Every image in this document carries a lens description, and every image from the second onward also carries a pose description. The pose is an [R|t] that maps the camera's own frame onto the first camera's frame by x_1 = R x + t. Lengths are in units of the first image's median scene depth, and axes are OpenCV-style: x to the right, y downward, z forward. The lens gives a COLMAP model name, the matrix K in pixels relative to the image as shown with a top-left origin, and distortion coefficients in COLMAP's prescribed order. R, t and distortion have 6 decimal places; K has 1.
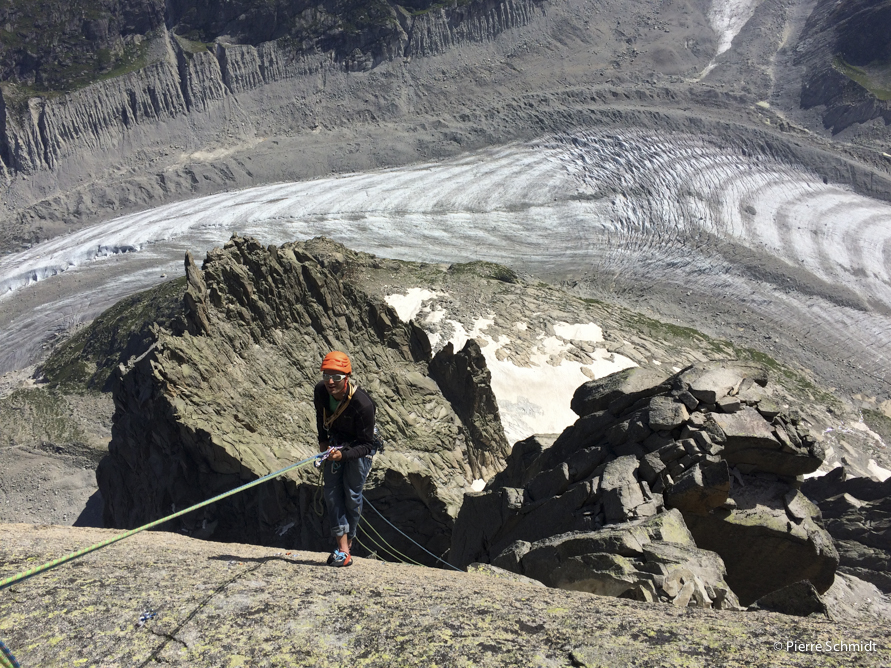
lens RADIAL K [[748.8, 0, 445.1], [0, 748.8, 333.4], [0, 0, 1]] dist [0.073125, -0.082402]
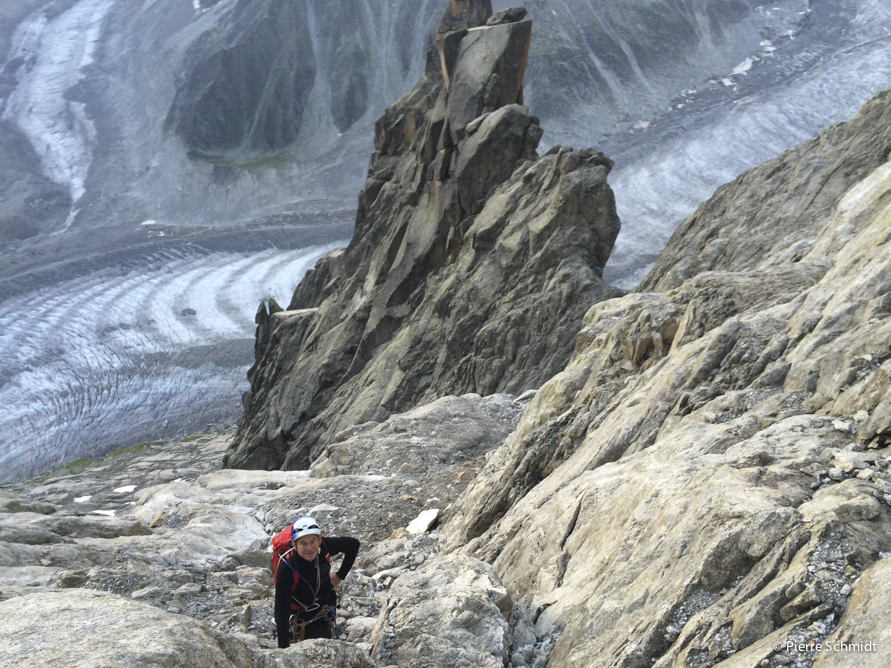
lens RADIAL K [[748.8, 0, 443.8], [0, 748.8, 336.8], [0, 0, 1]] dist [0.073125, -0.082402]
pose [[0.692889, -0.437687, 0.573006, 0.107174], [0.571209, 0.818166, -0.065766, 0.072435], [-0.440029, 0.372874, 0.816908, 0.200536]]
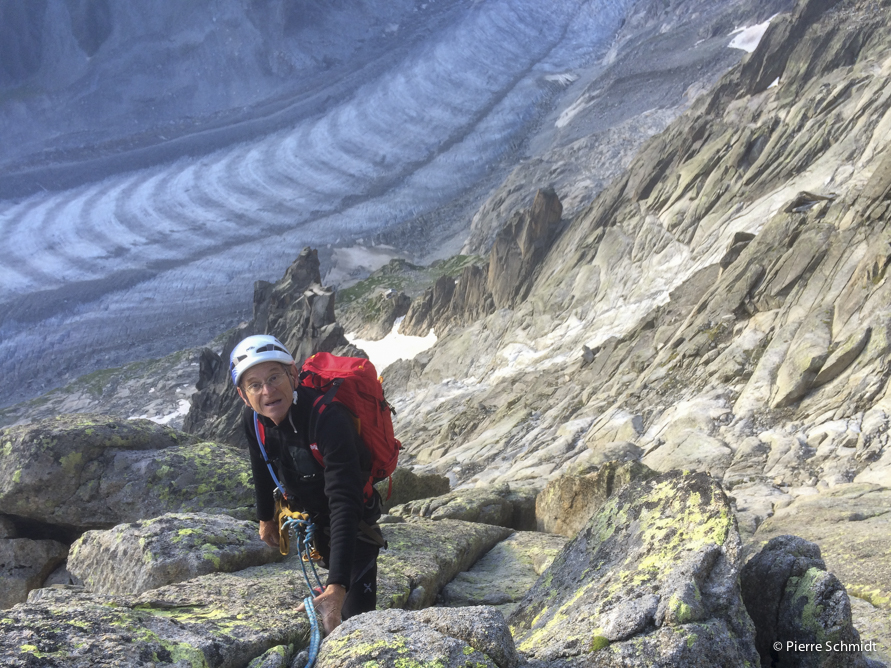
lens RADIAL K [[748.8, 0, 433.4], [0, 748.8, 346.1], [0, 0, 1]] dist [0.073125, -0.082402]
pose [[0.454712, -0.626131, 0.633402, 0.059028], [0.669345, 0.709401, 0.220743, 0.047083], [-0.587550, 0.323590, 0.741670, 0.119036]]
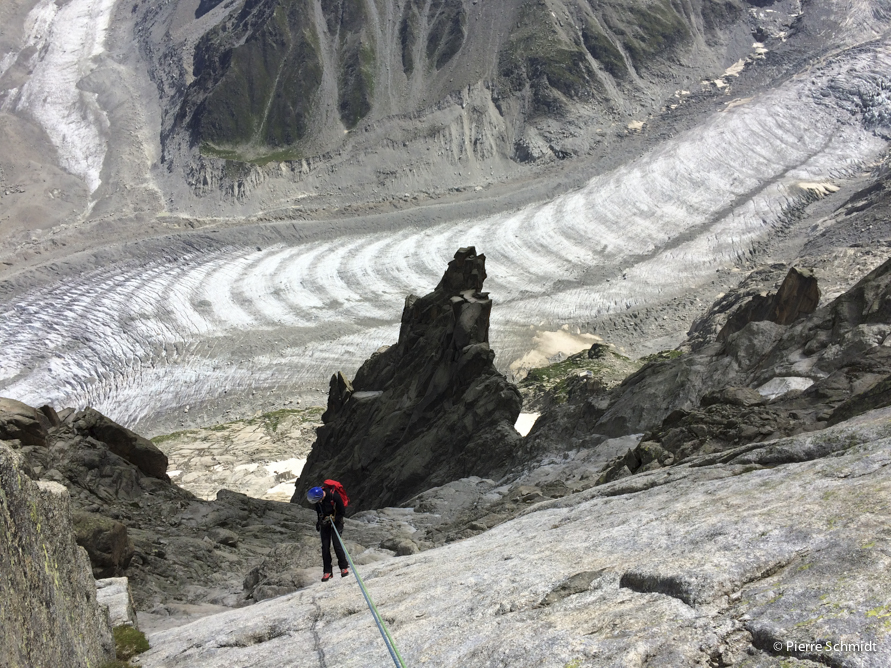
lens RADIAL K [[748.8, 0, 438.0], [0, 748.8, 339.5], [0, 0, 1]] dist [0.073125, -0.082402]
pose [[0.701105, -0.447821, 0.554894, 0.082778], [0.561676, 0.826246, -0.042861, 0.062337], [-0.439286, 0.341721, 0.830816, 0.152109]]
